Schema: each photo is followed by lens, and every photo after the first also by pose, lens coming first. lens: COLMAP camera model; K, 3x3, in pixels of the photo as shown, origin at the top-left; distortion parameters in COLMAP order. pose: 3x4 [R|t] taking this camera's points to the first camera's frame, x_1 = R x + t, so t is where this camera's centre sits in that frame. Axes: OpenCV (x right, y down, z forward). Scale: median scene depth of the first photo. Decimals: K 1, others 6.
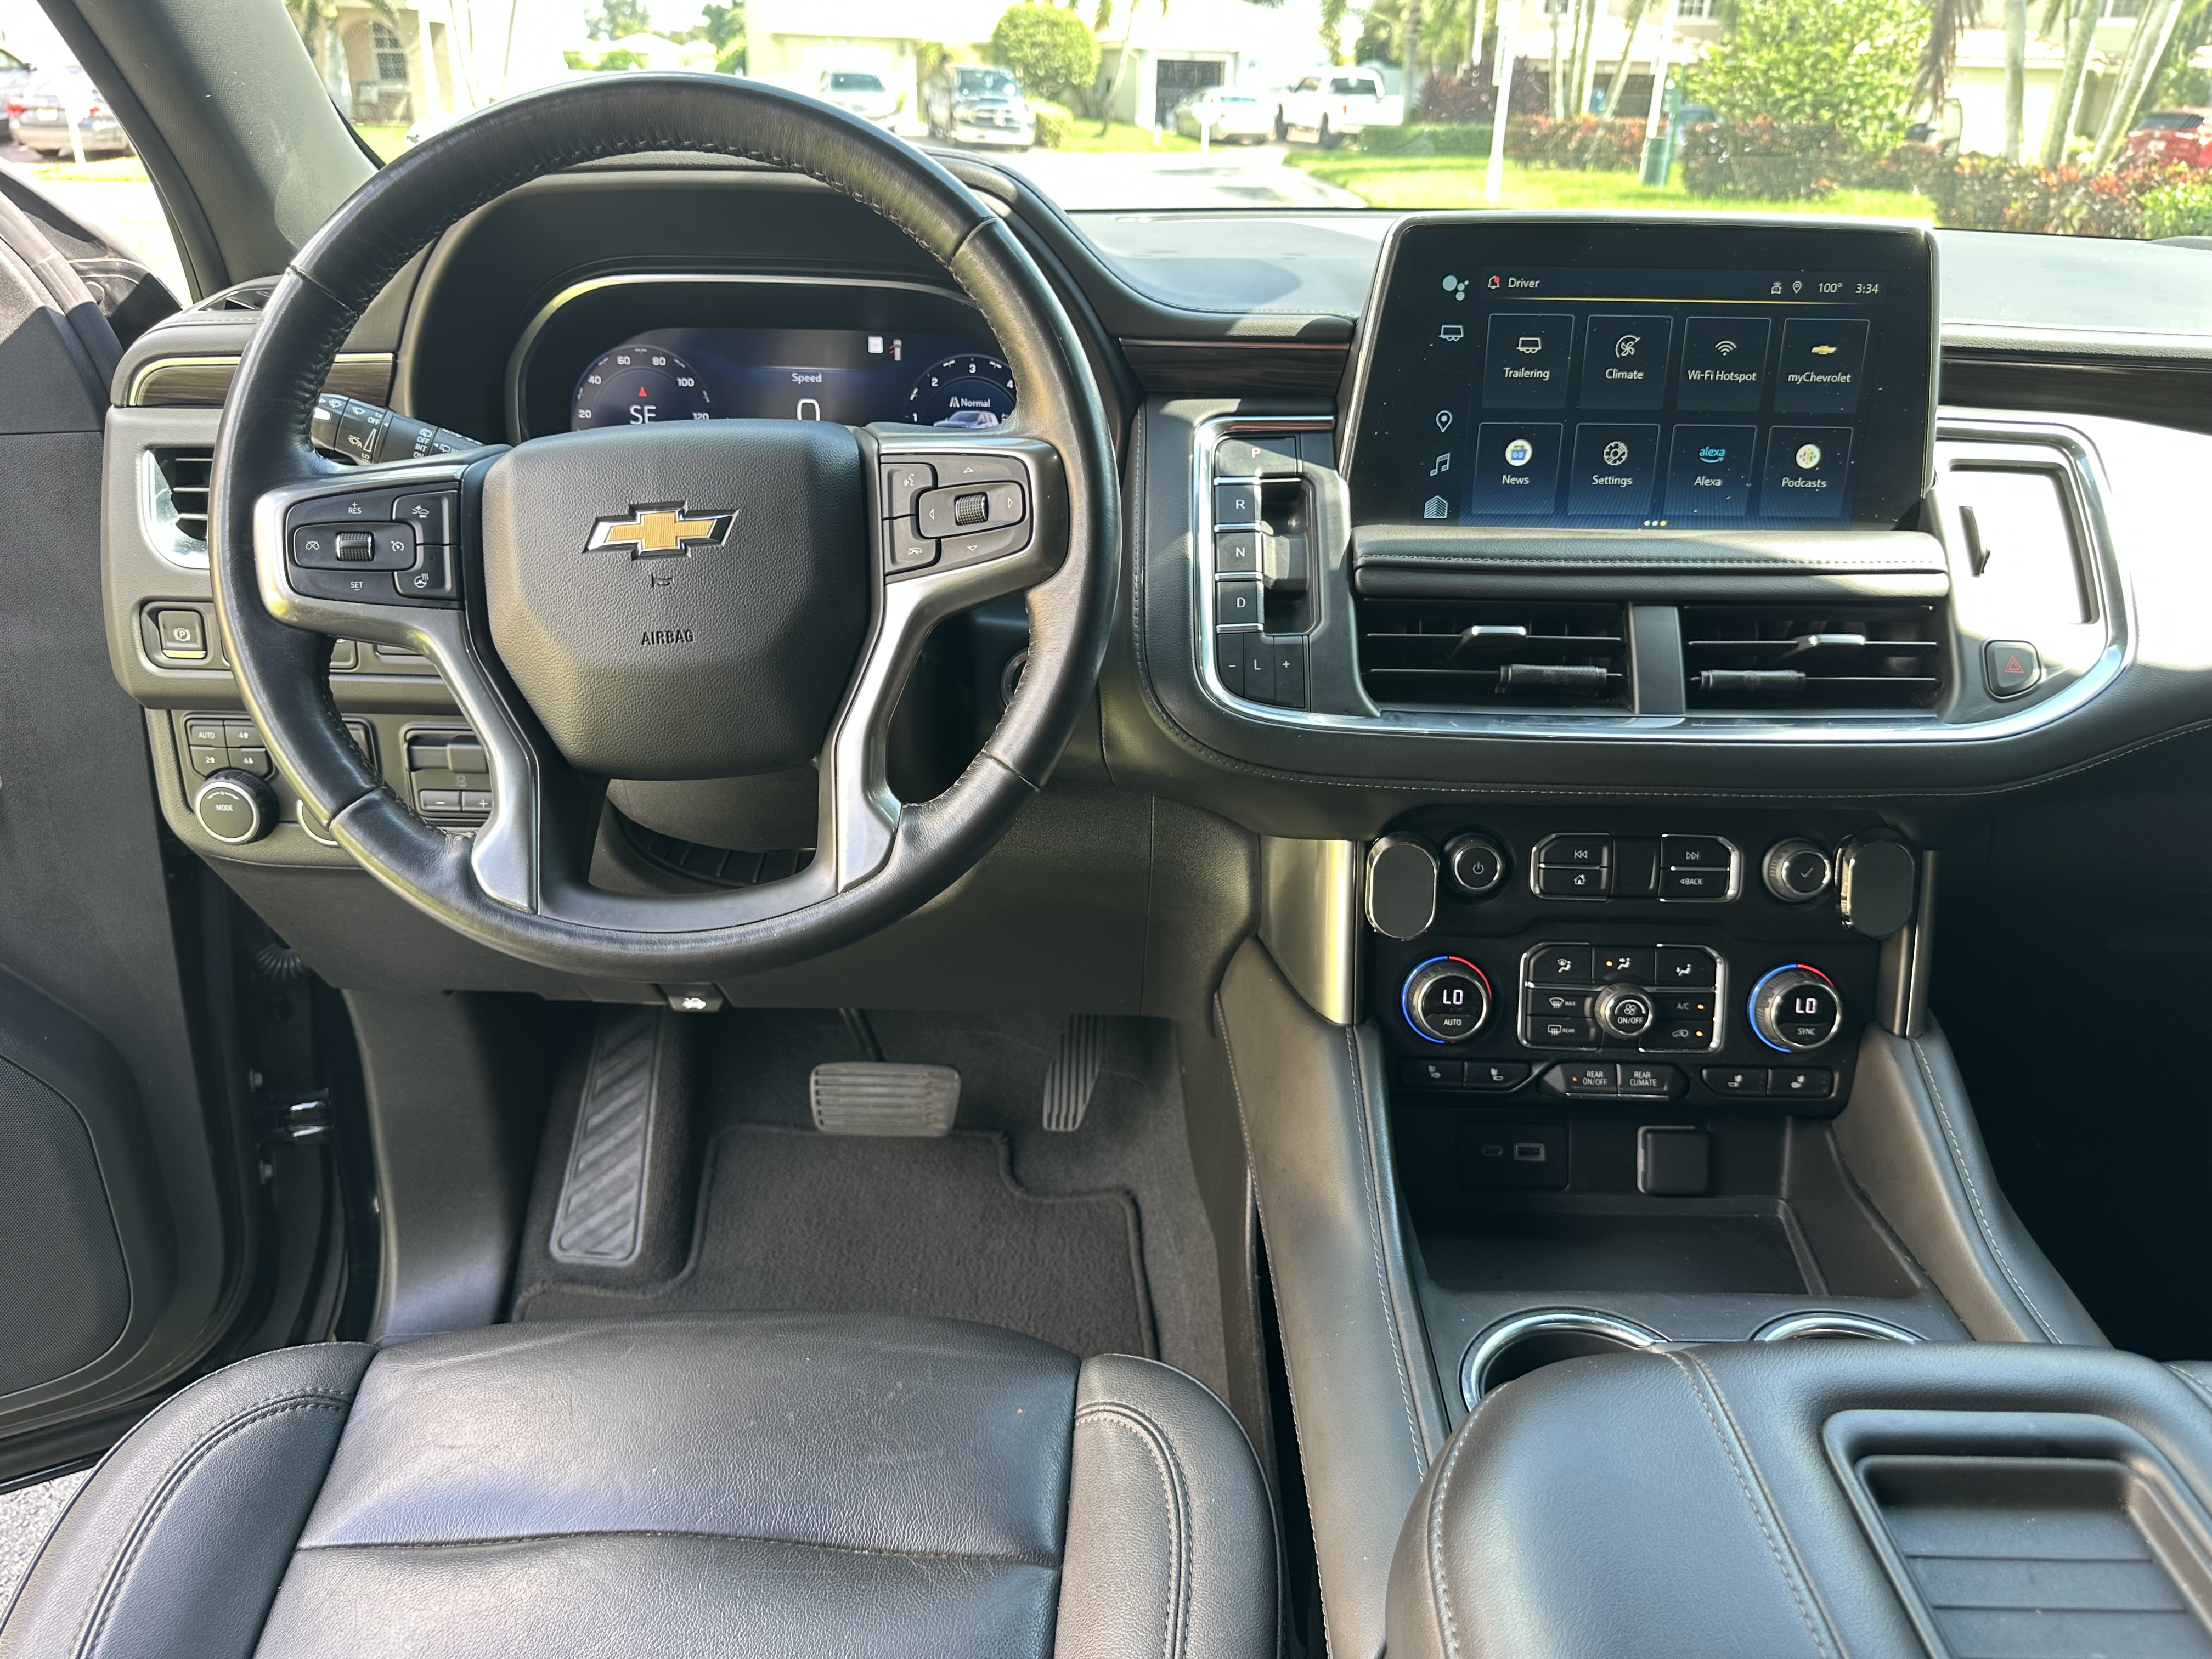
lens RADIAL K [[1656.1, 0, 1135.8], [0, 1656.1, 918.7], [0, 0, 1]] dist [0.009172, -0.037216]
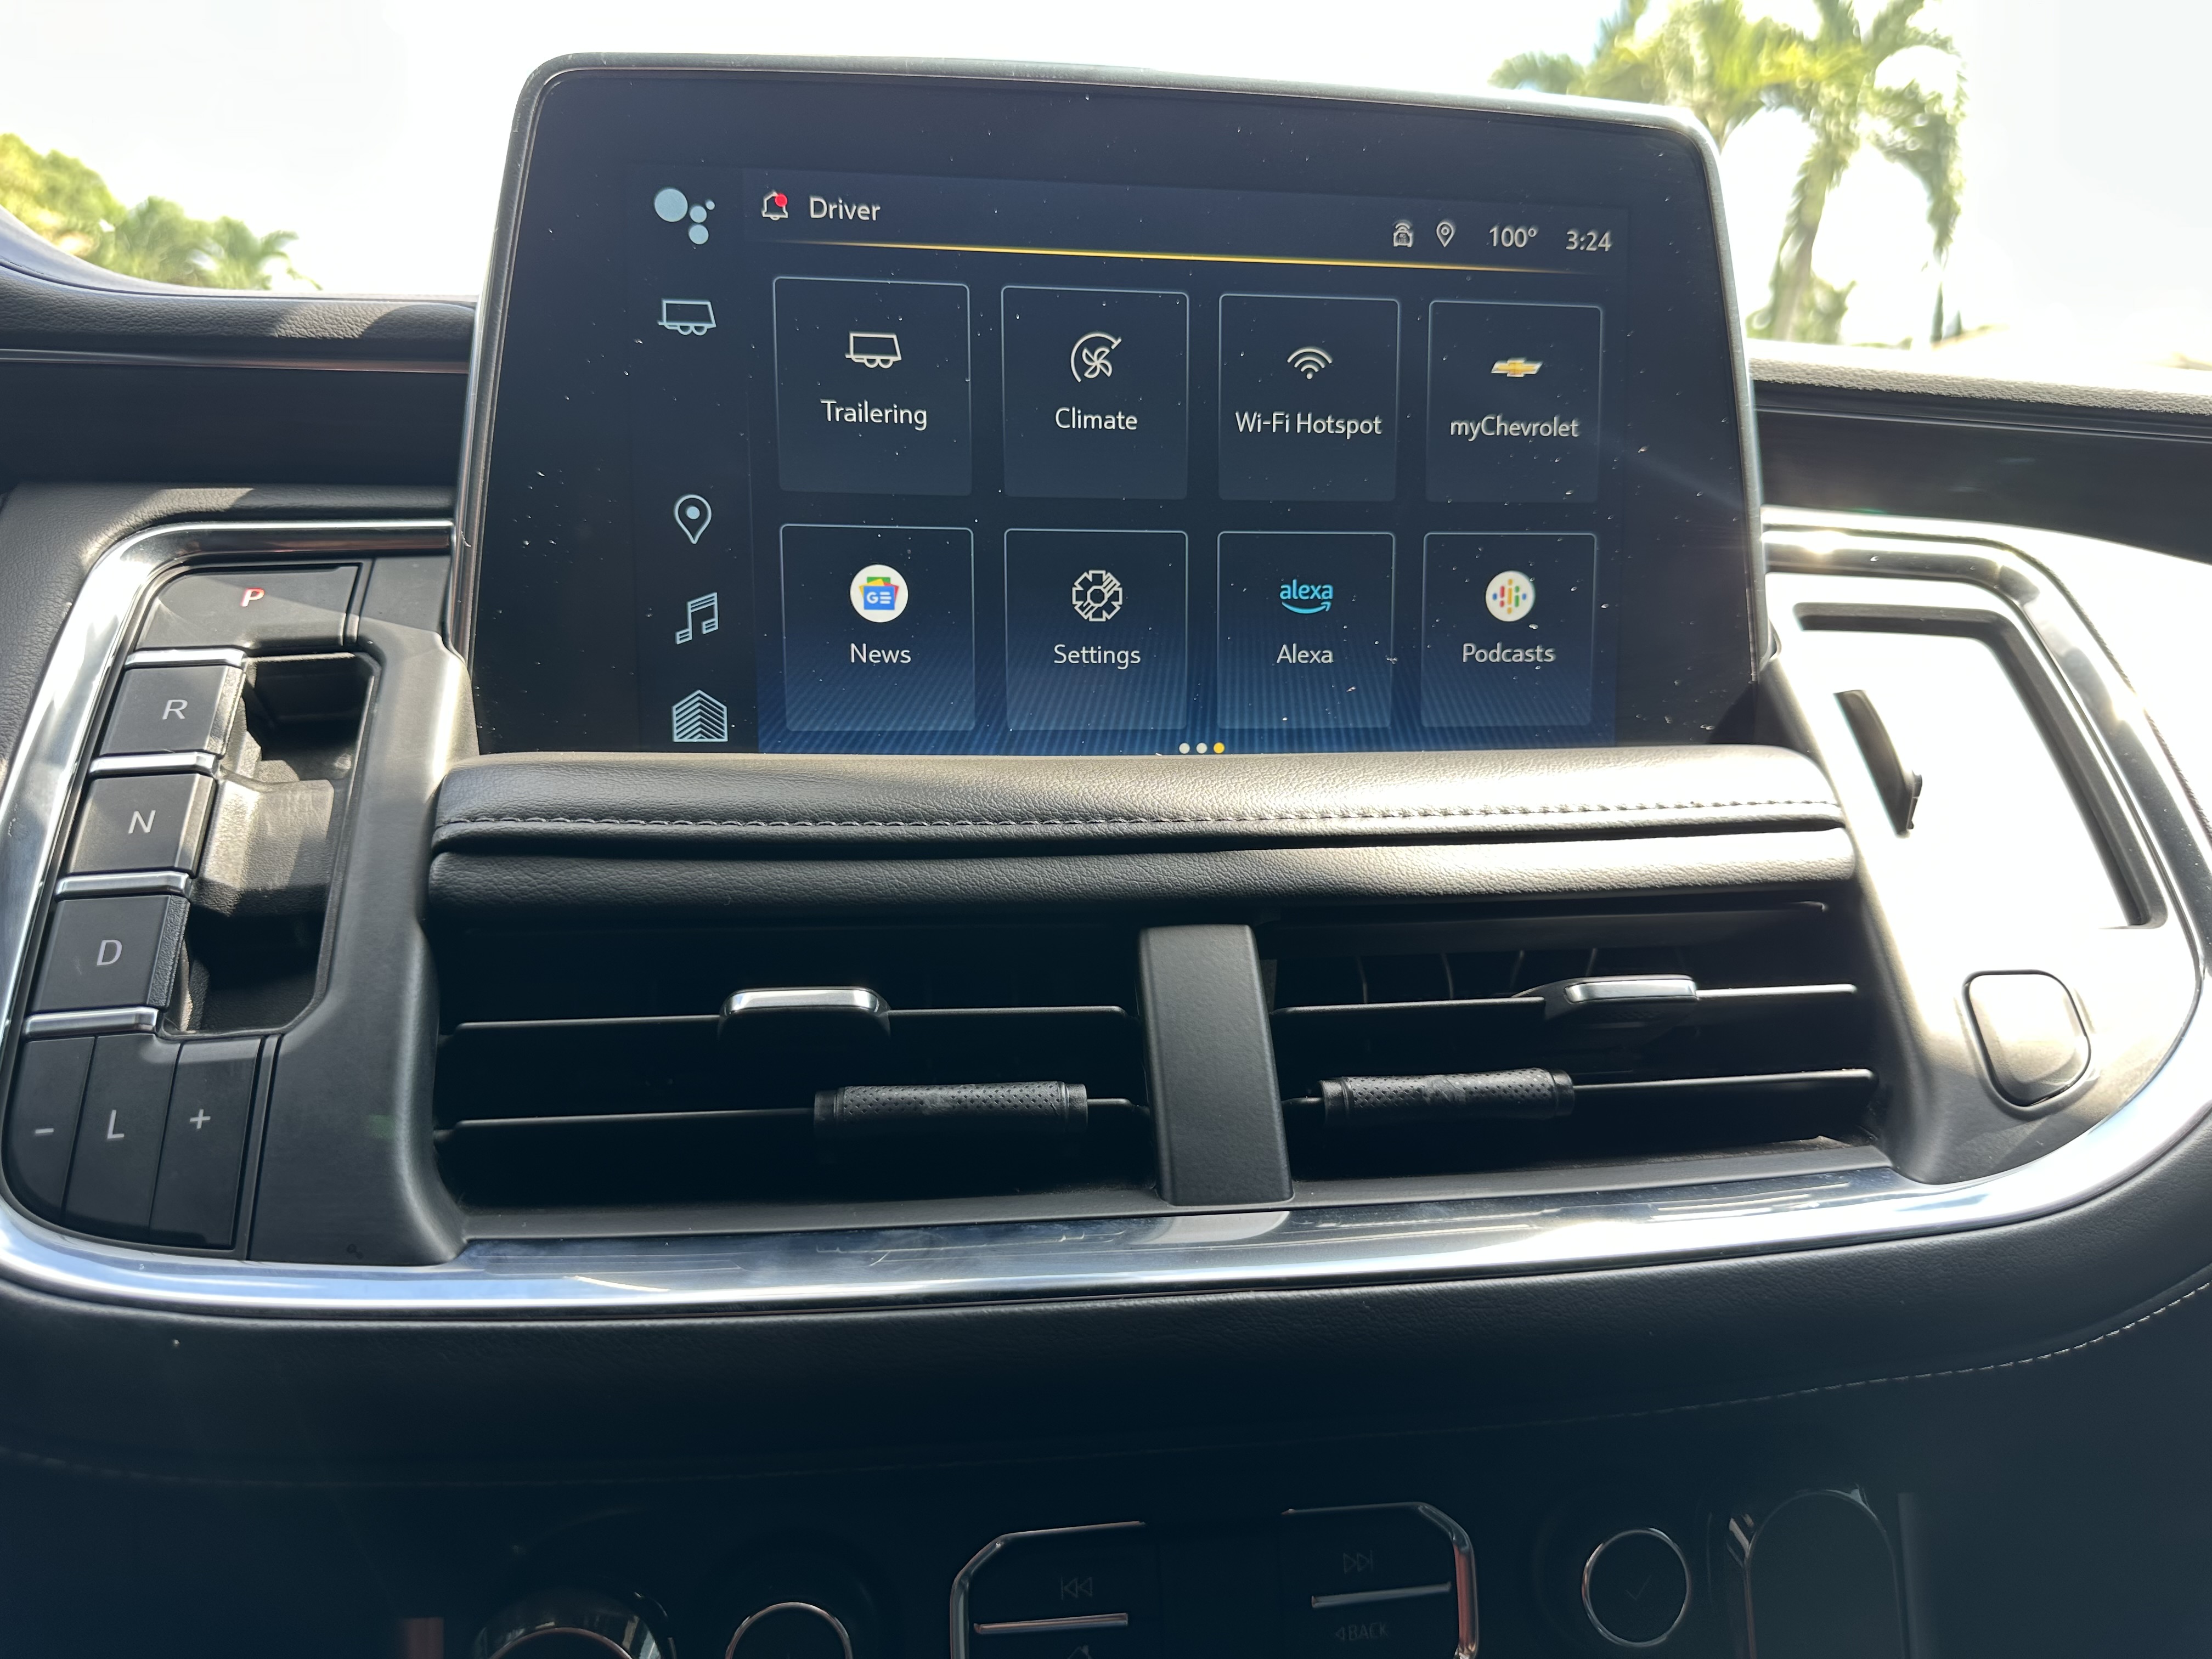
lens RADIAL K [[1656.1, 0, 1104.4], [0, 1656.1, 841.0], [0, 0, 1]] dist [0.009172, -0.037216]
pose [[0.987948, -0.024620, 0.152818, 0.225877], [0.062960, 0.965826, -0.251426, -0.106319], [-0.141405, 0.258018, 0.955736, 0.601923]]
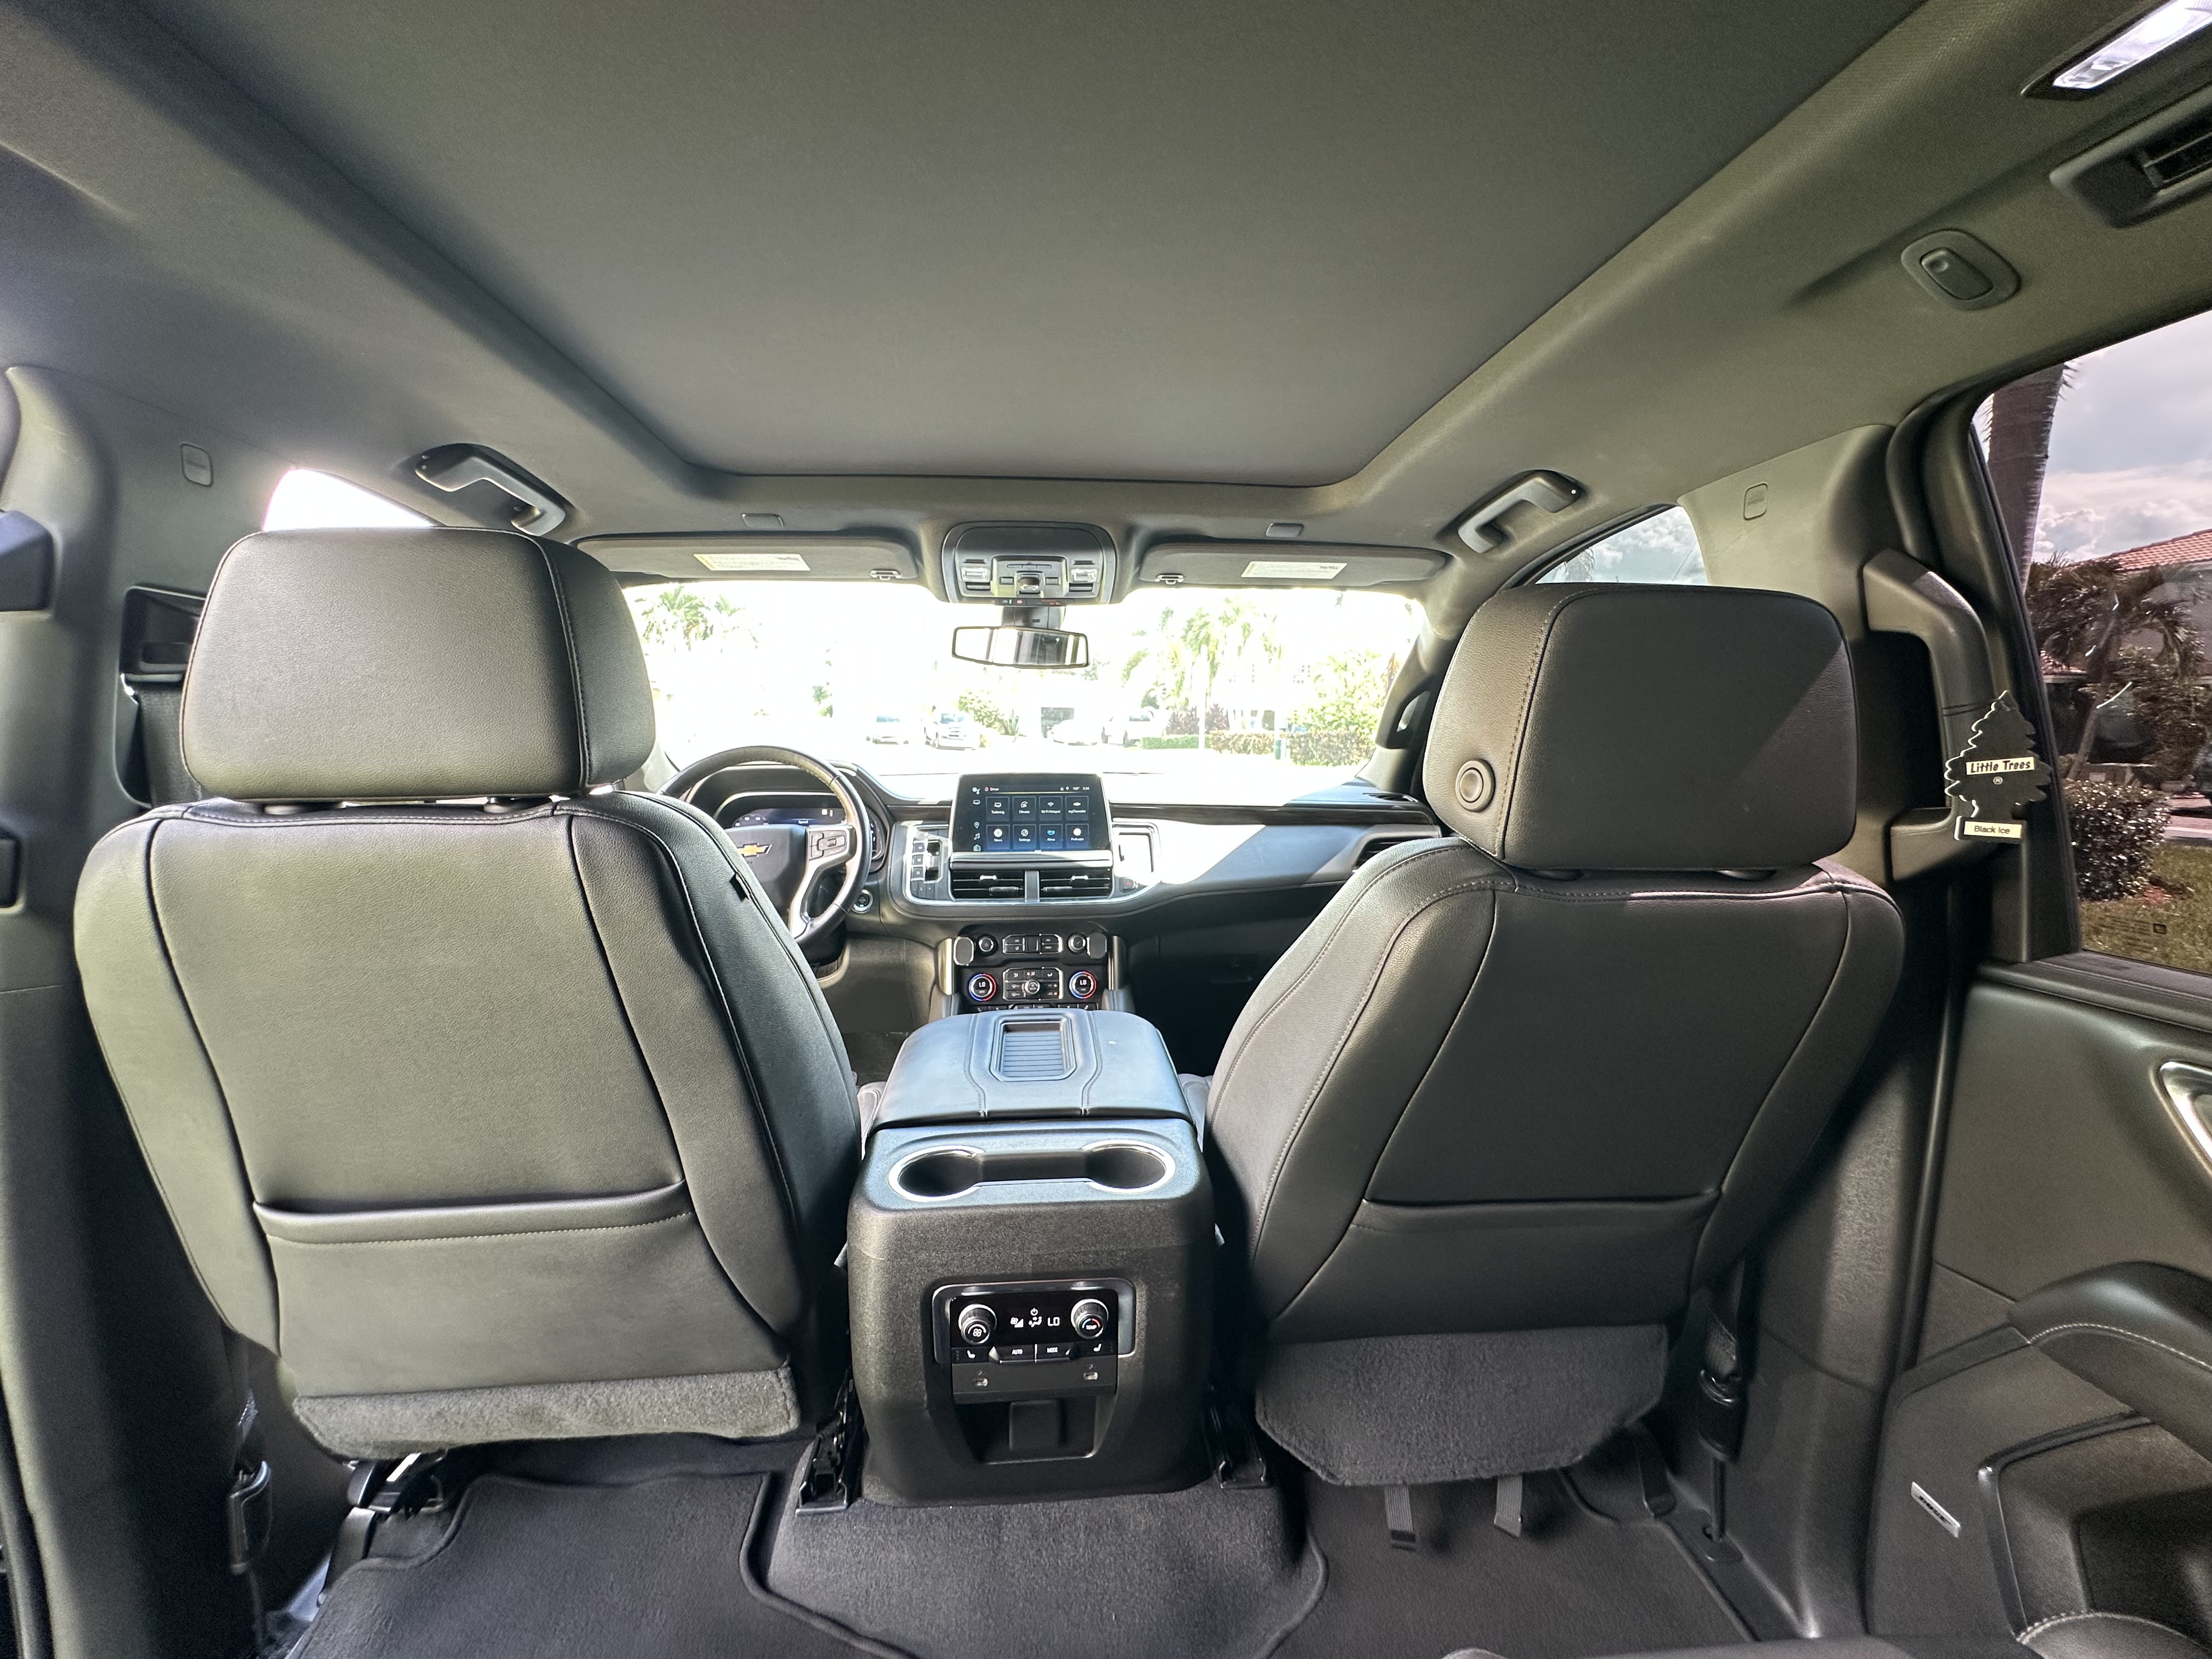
lens RADIAL K [[887.2, 0, 1104.5], [0, 887.2, 826.7], [0, 0, 1]] dist [0.003389, 0.000102]
pose [[0.996485, -0.019585, 0.081456, 0.310750], [0.046004, 0.940504, -0.336653, 0.379350], [-0.070016, 0.339217, 0.938099, -0.864061]]
